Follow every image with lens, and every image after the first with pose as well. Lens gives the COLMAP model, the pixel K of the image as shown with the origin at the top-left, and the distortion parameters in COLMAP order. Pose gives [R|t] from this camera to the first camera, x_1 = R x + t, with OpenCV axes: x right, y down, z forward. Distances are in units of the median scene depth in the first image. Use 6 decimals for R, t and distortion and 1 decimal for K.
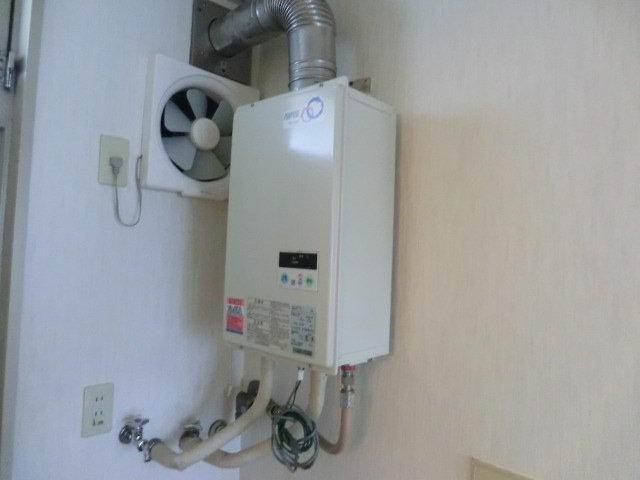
lens RADIAL K [[455.9, 0, 320.0], [0, 455.9, 240.0], [0, 0, 1]] dist [-0.063280, 0.037182]
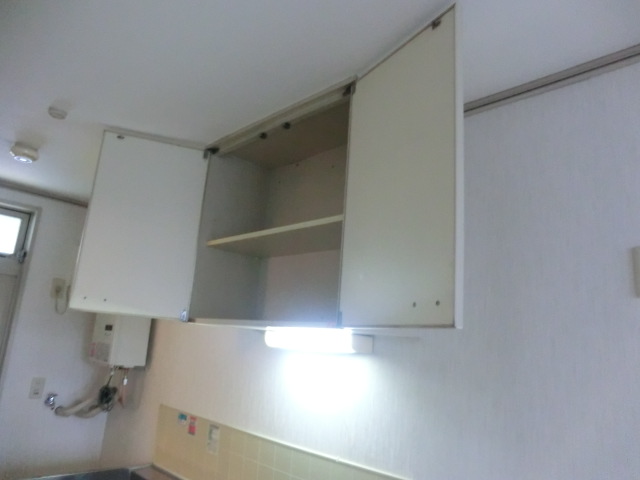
lens RADIAL K [[468.5, 0, 320.0], [0, 468.5, 240.0], [0, 0, 1]] dist [-0.109661, 0.117450]
pose [[0.998573, 0.017548, -0.050437, 1.173140], [-0.027120, 0.980254, -0.195875, 0.026303], [0.046004, 0.196964, 0.979331, -1.554394]]
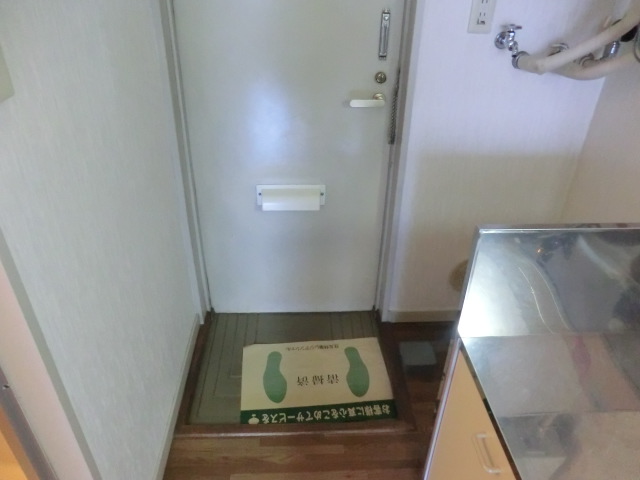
lens RADIAL K [[468.5, 0, 320.0], [0, 468.5, 240.0], [0, 0, 1]] dist [-0.109661, 0.117450]
pose [[0.717367, 0.340357, -0.607900, 0.154541], [0.038104, 0.852073, 0.522034, 0.240054], [0.695653, -0.397653, 0.598280, -0.299453]]
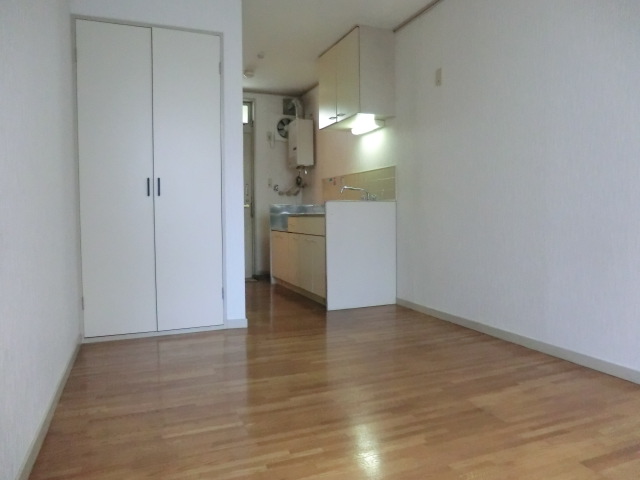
lens RADIAL K [[468.5, 0, 320.0], [0, 468.5, 240.0], [0, 0, 1]] dist [-0.109661, 0.117450]
pose [[0.904723, -0.031596, -0.424828, 2.396064], [0.063101, 0.996184, 0.060292, 0.754996], [0.421302, -0.081354, 0.903264, -3.839255]]
